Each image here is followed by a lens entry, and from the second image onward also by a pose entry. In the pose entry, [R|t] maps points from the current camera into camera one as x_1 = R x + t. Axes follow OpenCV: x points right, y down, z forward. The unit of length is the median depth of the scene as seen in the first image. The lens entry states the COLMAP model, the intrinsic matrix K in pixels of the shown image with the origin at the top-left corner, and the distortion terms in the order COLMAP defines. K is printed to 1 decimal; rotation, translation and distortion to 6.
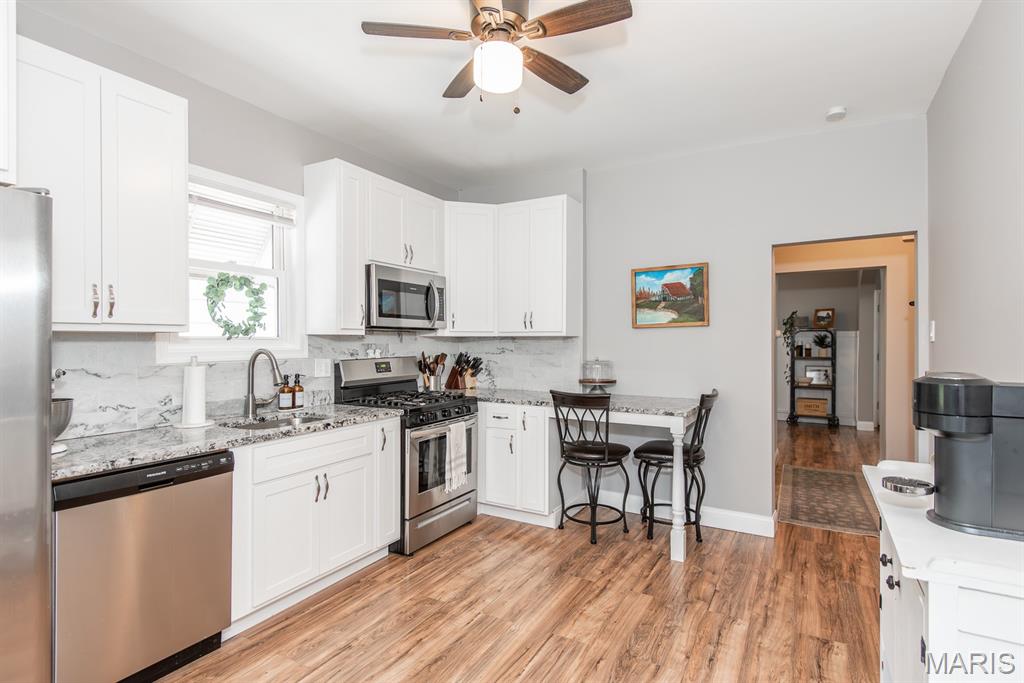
lens RADIAL K [[498.9, 0, 511.4], [0, 498.9, 344.5], [0, 0, 1]] dist [0.033583, -0.000489]
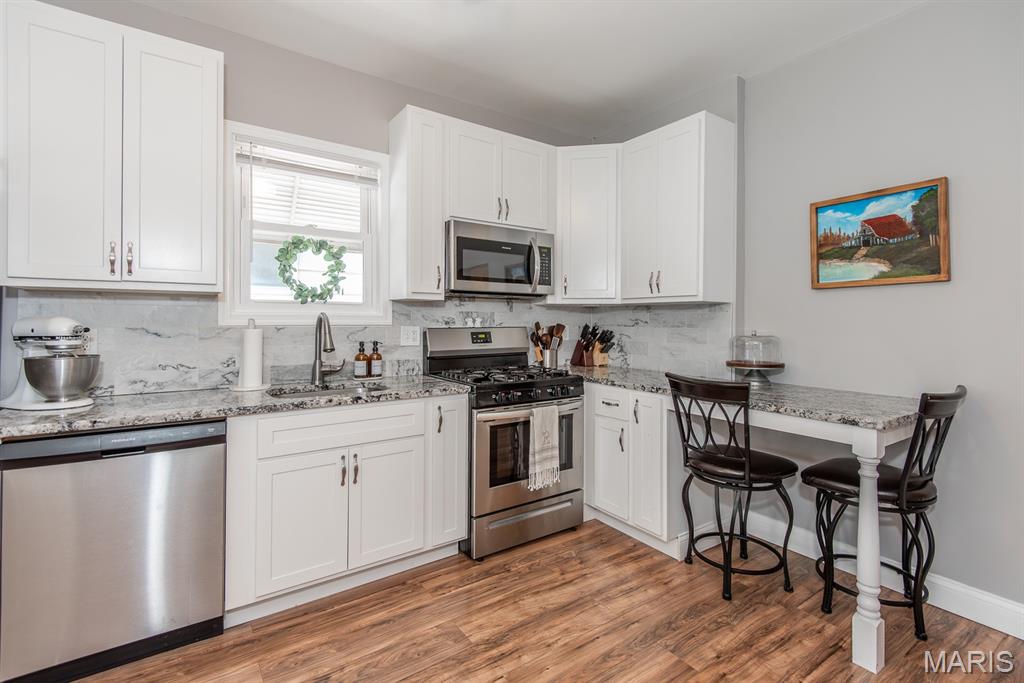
lens RADIAL K [[477.2, 0, 509.9], [0, 477.2, 318.5], [0, 0, 1]] dist [0.044606, -0.022878]
pose [[0.910099, 0.005065, -0.414360, 0.178689], [-0.008874, 0.999934, -0.007268, 0.020314], [0.414295, 0.010292, 0.910084, 0.283923]]
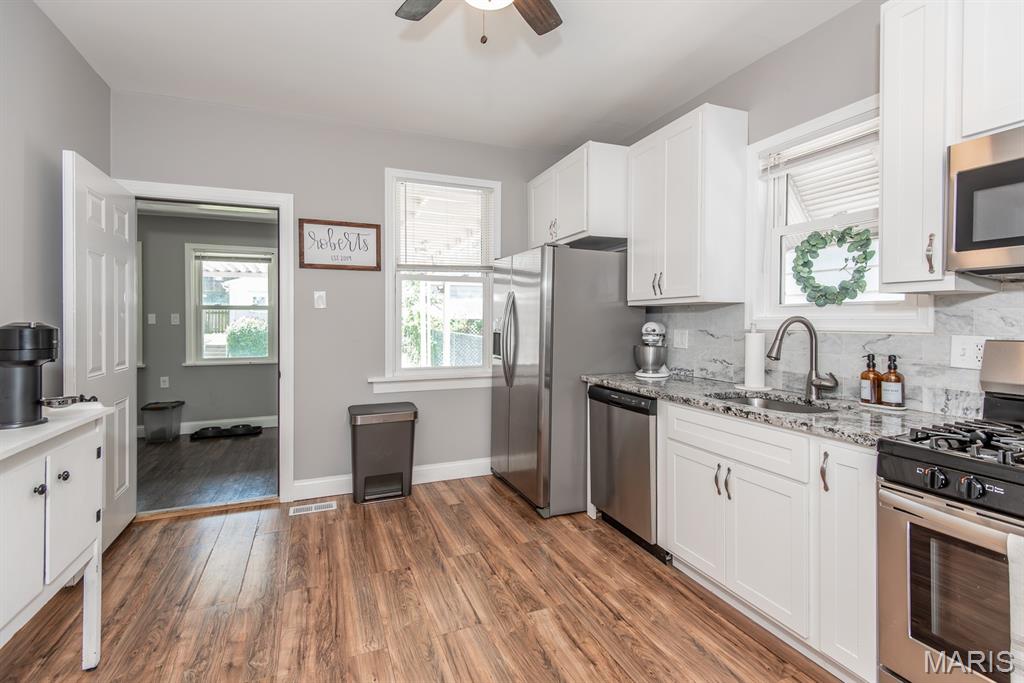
lens RADIAL K [[477.2, 0, 509.9], [0, 477.2, 318.5], [0, 0, 1]] dist [0.044606, -0.022878]
pose [[-0.609233, -0.001793, -0.792989, 0.389941], [-0.002429, 0.999997, -0.000394, 0.011926], [0.792987, 0.001686, -0.609236, 0.993308]]
